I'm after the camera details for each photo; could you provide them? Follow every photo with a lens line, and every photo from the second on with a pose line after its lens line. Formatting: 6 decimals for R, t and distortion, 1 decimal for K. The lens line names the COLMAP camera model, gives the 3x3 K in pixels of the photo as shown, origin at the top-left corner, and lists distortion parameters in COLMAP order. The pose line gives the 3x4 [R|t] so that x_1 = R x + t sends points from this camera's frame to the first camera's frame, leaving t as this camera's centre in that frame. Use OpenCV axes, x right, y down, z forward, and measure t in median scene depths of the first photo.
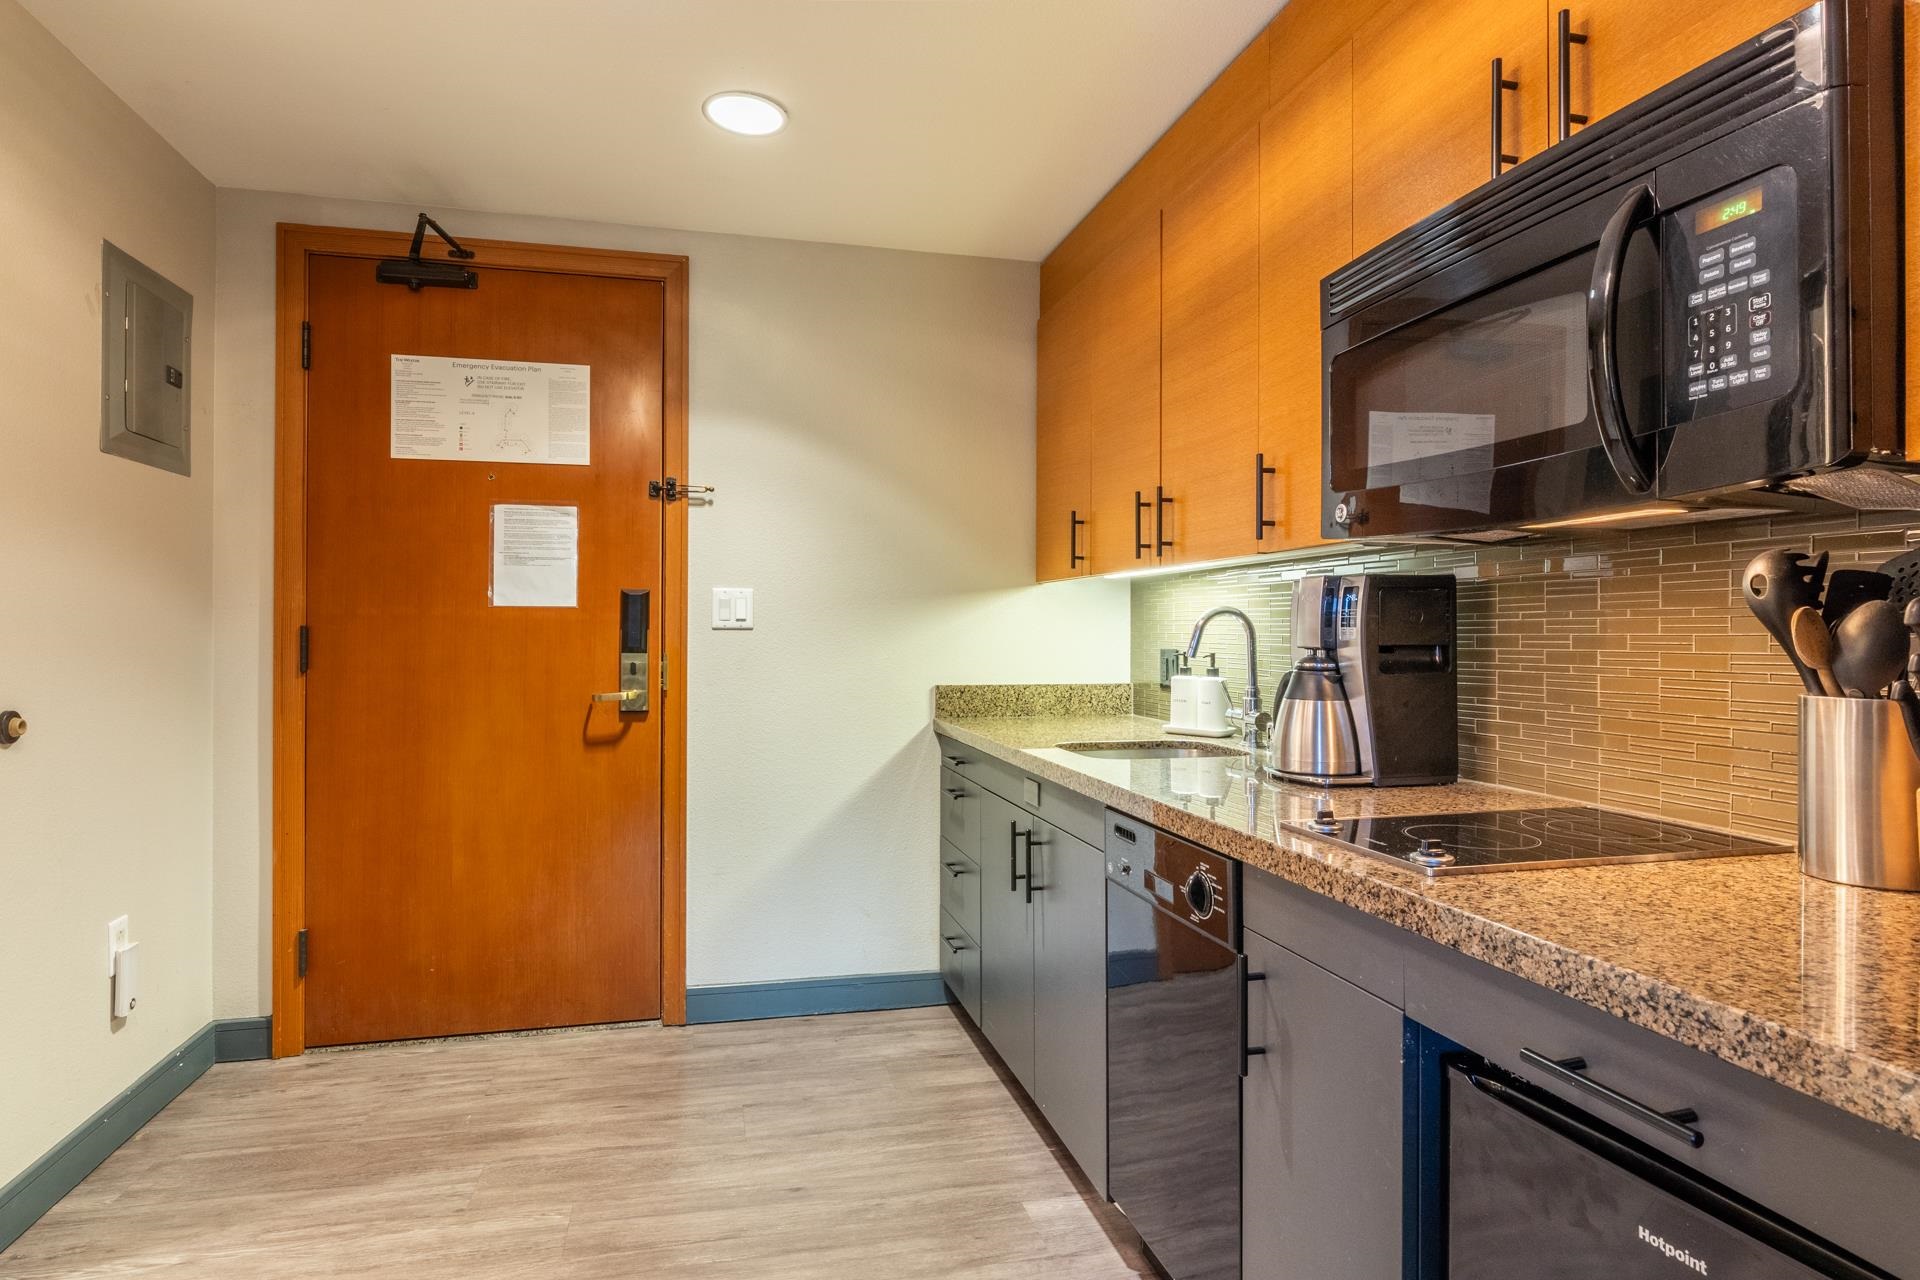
lens RADIAL K [[1028.5, 0, 960.0], [0, 1028.5, 640.0], [0, 0, 1]] dist [-0.003510, -0.001242]
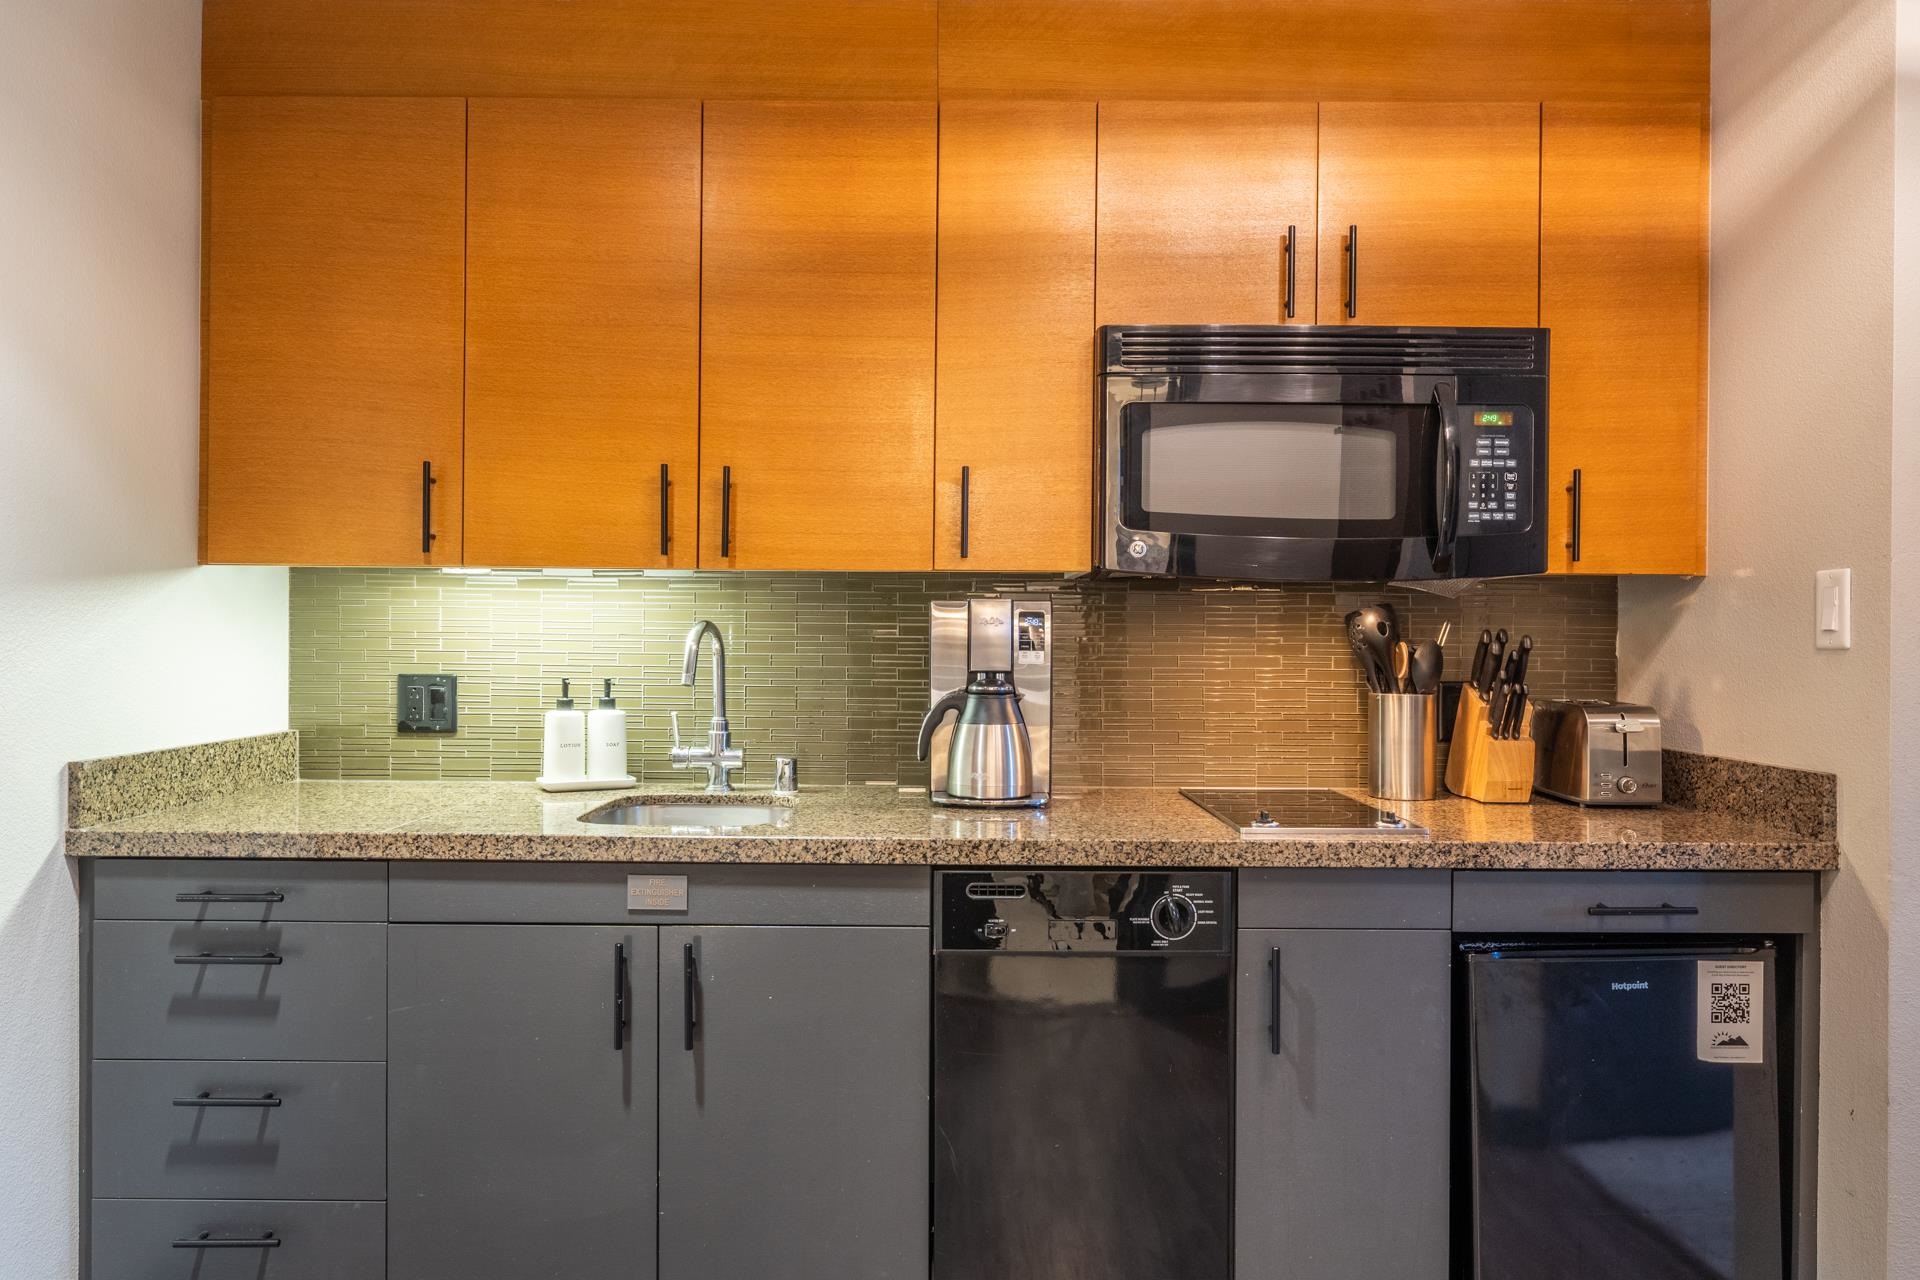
lens RADIAL K [[1329.9, 0, 960.0], [0, 1329.9, 640.0], [0, 0, 1]] dist [-0.002622, -0.000540]
pose [[0.246132, -0.008842, 0.969196, -1.621406], [0.000718, 0.999960, 0.008940, -0.061288], [-0.969236, -0.001504, 0.246129, 1.286139]]
